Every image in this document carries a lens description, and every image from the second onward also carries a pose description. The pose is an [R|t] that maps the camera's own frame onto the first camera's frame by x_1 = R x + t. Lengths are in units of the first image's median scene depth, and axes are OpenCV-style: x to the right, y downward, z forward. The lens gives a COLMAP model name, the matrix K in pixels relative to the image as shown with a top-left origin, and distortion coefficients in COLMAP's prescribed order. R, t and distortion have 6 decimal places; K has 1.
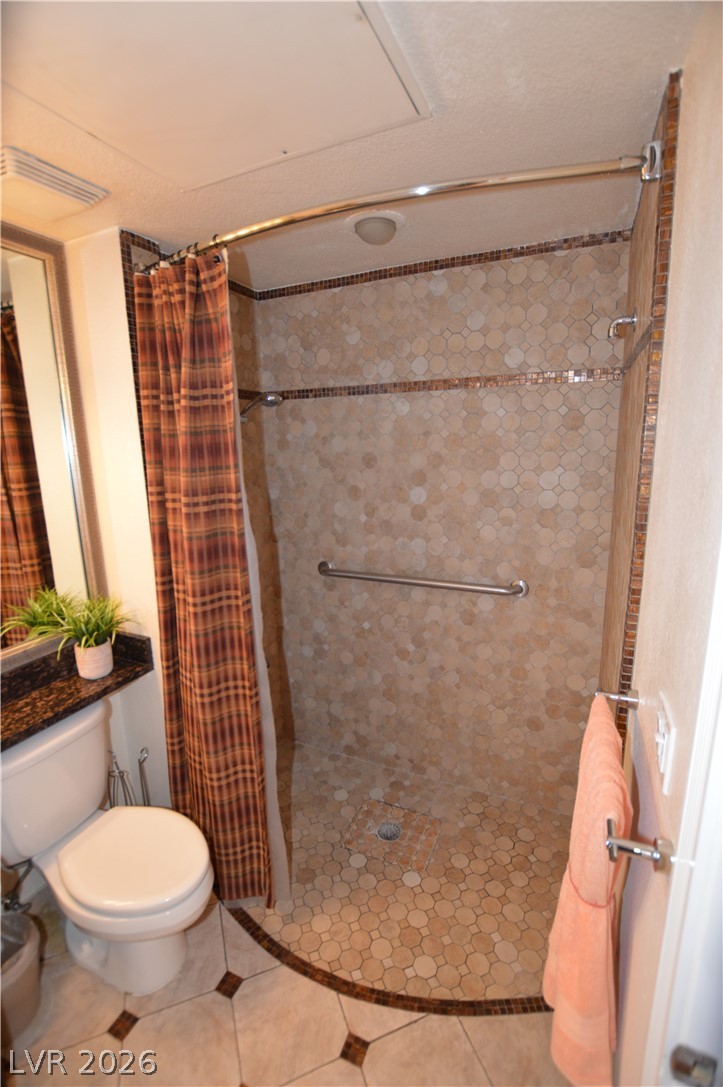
lens RADIAL K [[483.8, 0, 361.4], [0, 483.8, 542.1], [0, 0, 1]] dist [-0.032515, 0.003054]
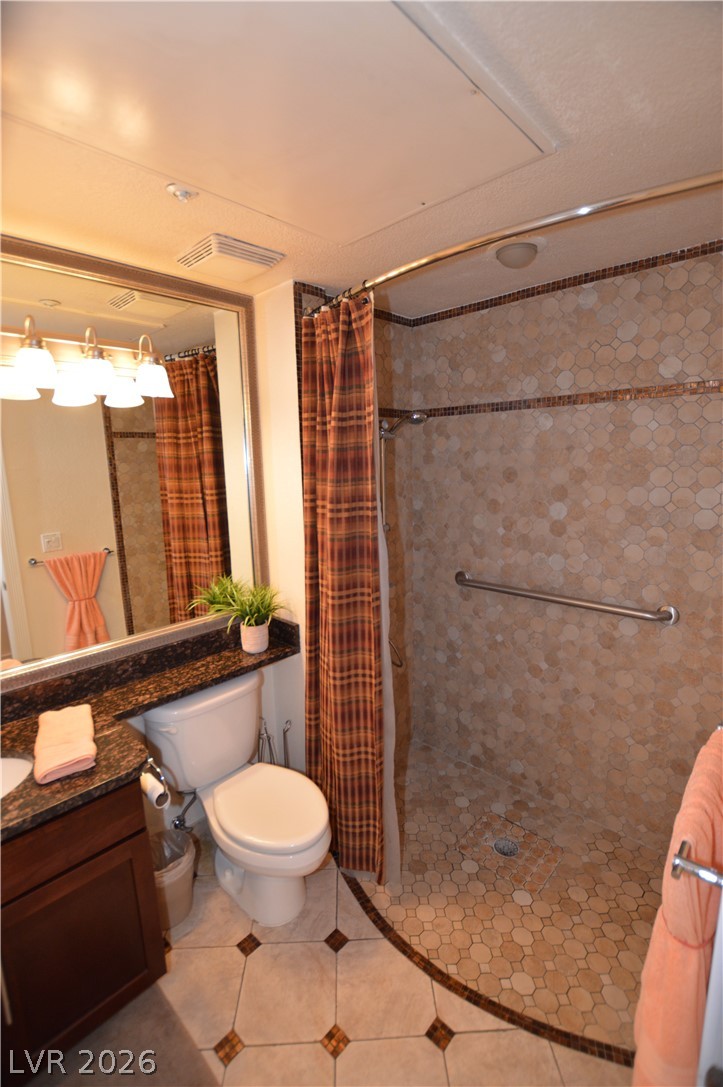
lens RADIAL K [[483.8, 0, 361.4], [0, 483.8, 542.1], [0, 0, 1]] dist [-0.032515, 0.003054]
pose [[0.943956, 0.053965, -0.325631, 0.076922], [-0.063091, 0.997854, -0.017522, 0.012264], [0.323986, 0.037084, 0.945335, -0.067427]]
